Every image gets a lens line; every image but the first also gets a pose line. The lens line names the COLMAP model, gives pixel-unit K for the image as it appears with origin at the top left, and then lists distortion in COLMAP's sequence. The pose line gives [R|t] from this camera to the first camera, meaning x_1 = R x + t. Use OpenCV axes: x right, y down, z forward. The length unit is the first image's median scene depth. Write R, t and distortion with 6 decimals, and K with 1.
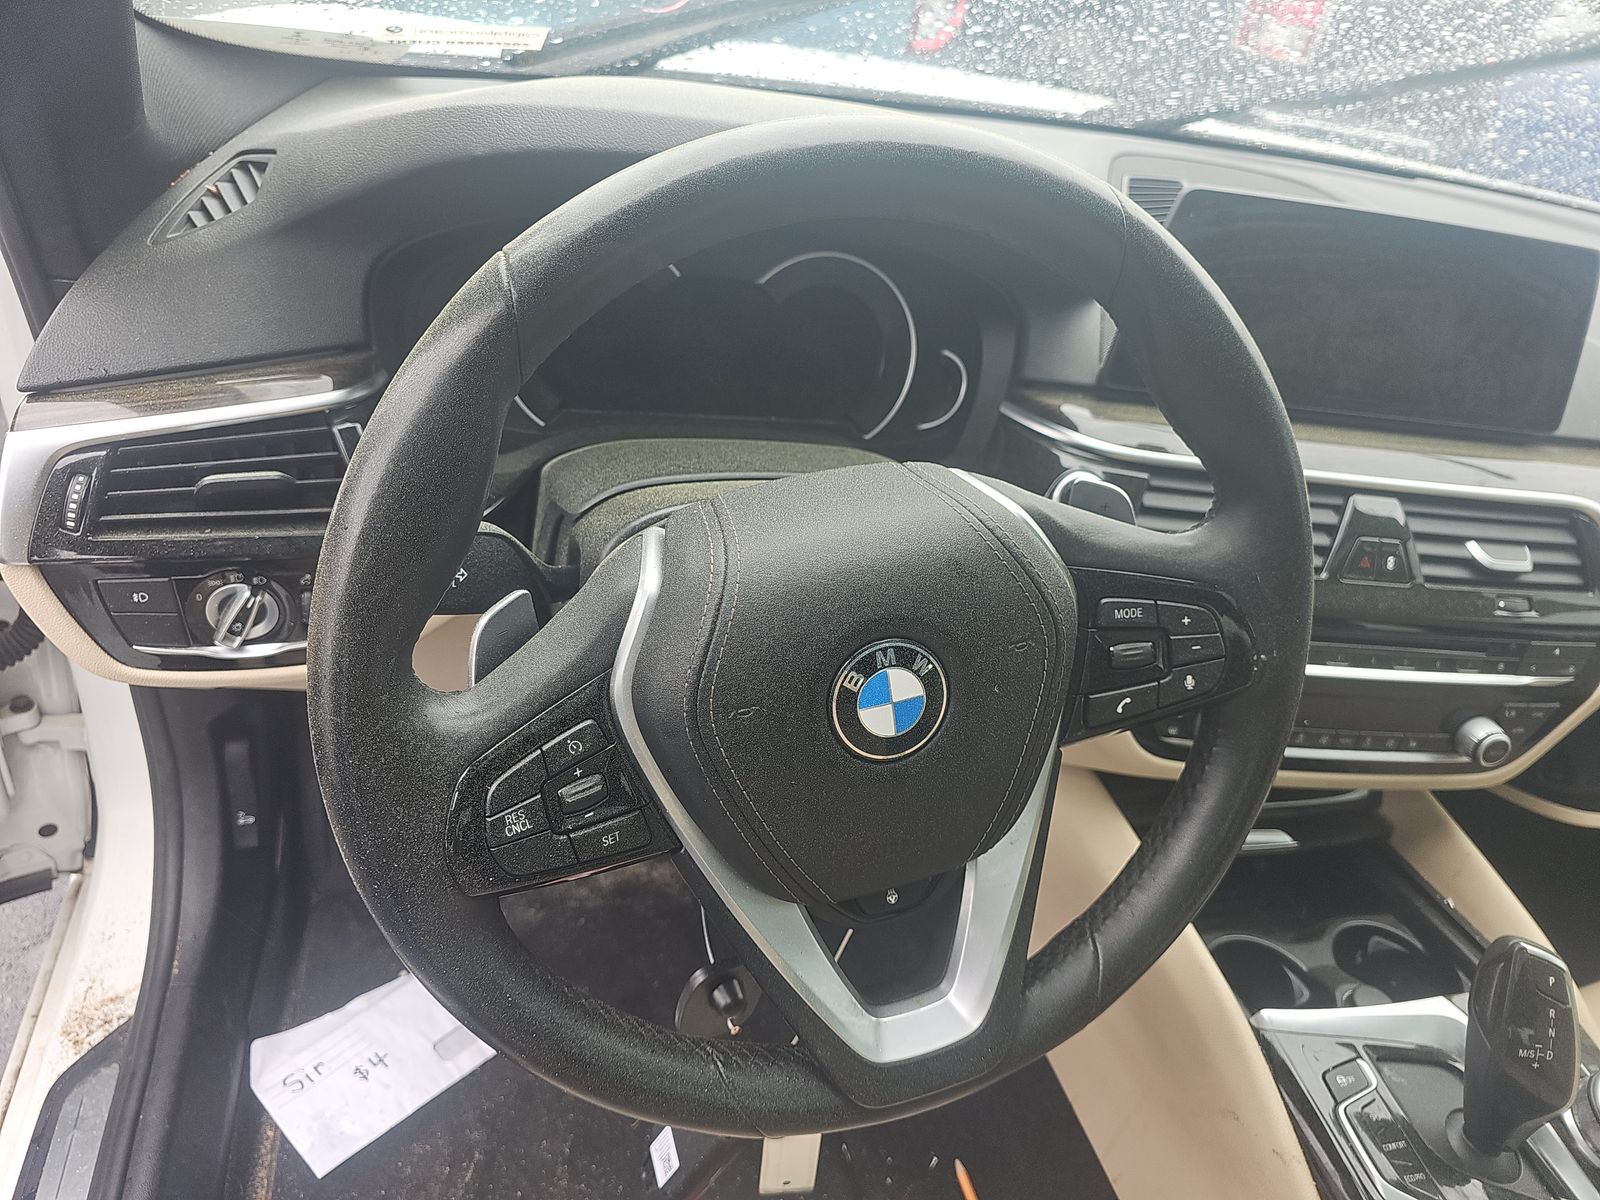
lens RADIAL K [[1089.8, 0, 790.6], [0, 1089.8, 599.3], [0, 0, 1]] dist [0.045384, -0.049818]
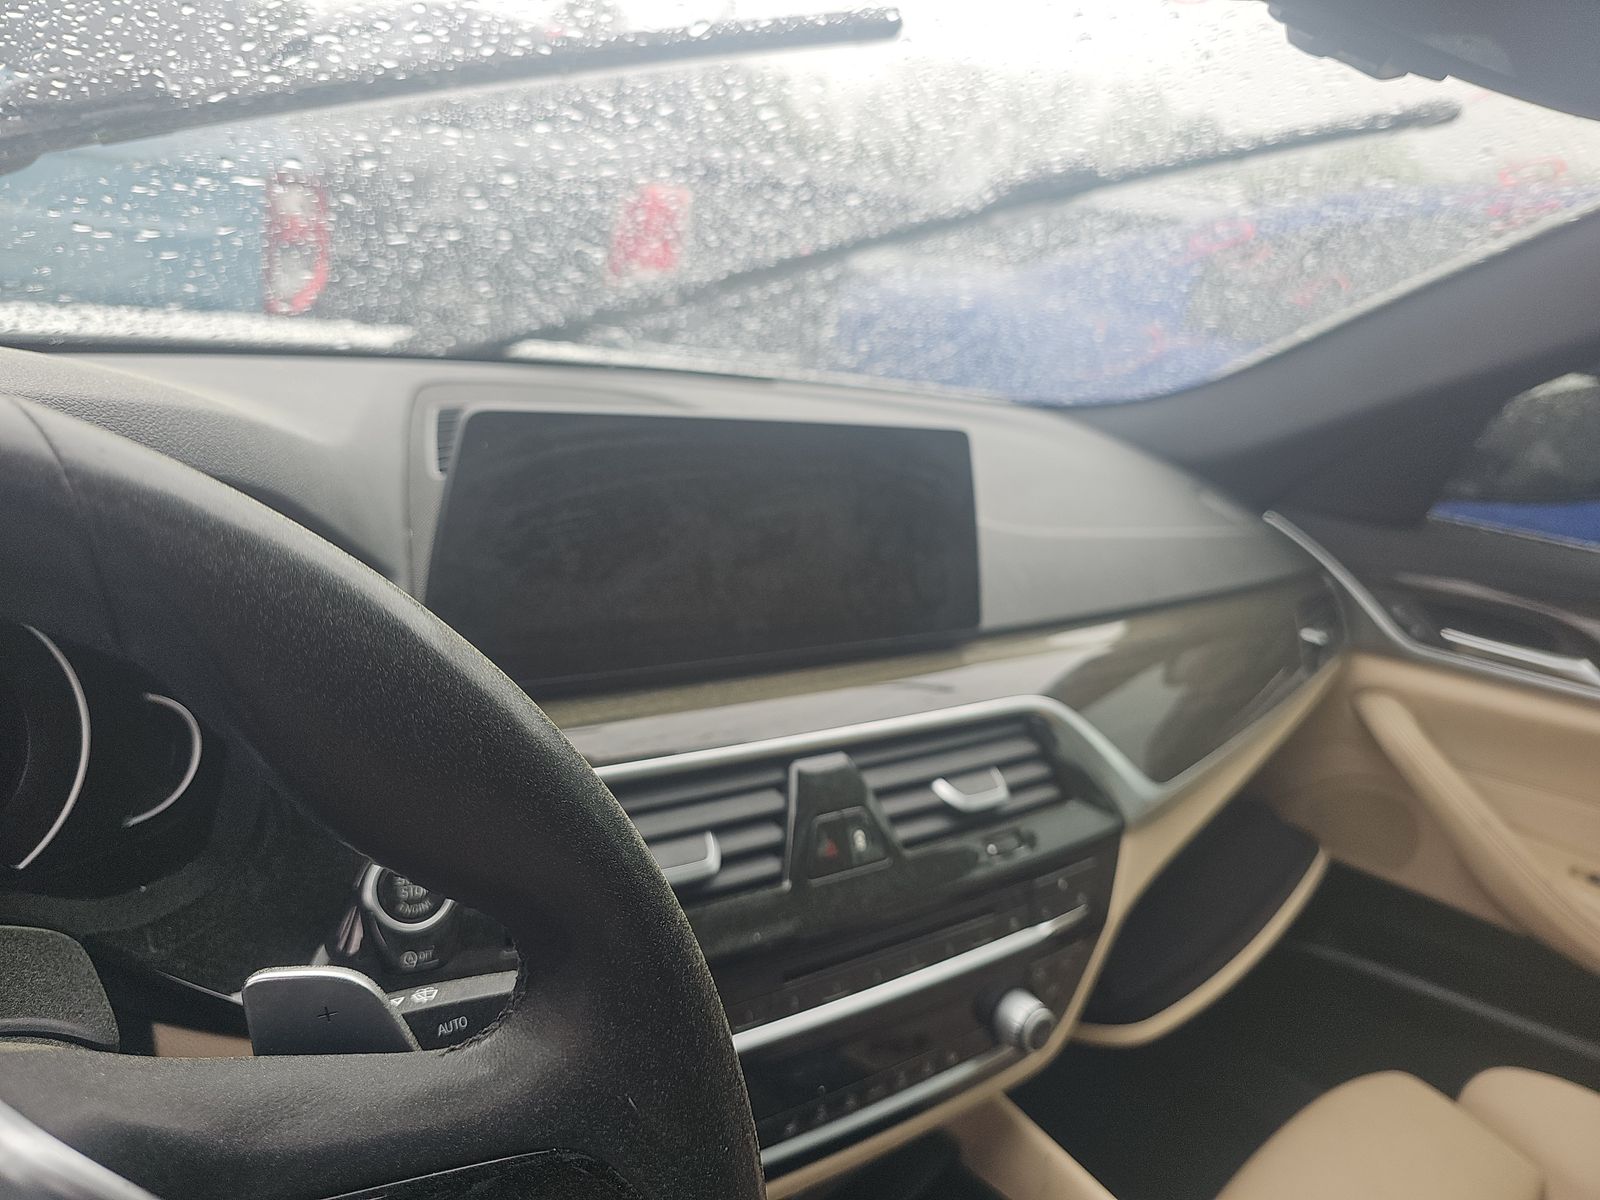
lens RADIAL K [[1089.8, 0, 790.6], [0, 1089.8, 599.3], [0, 0, 1]] dist [0.045384, -0.049818]
pose [[0.883780, -0.179435, 0.432130, 0.197803], [0.266259, 0.952297, -0.149119, -0.088105], [-0.384759, 0.246847, 0.889397, 0.291938]]
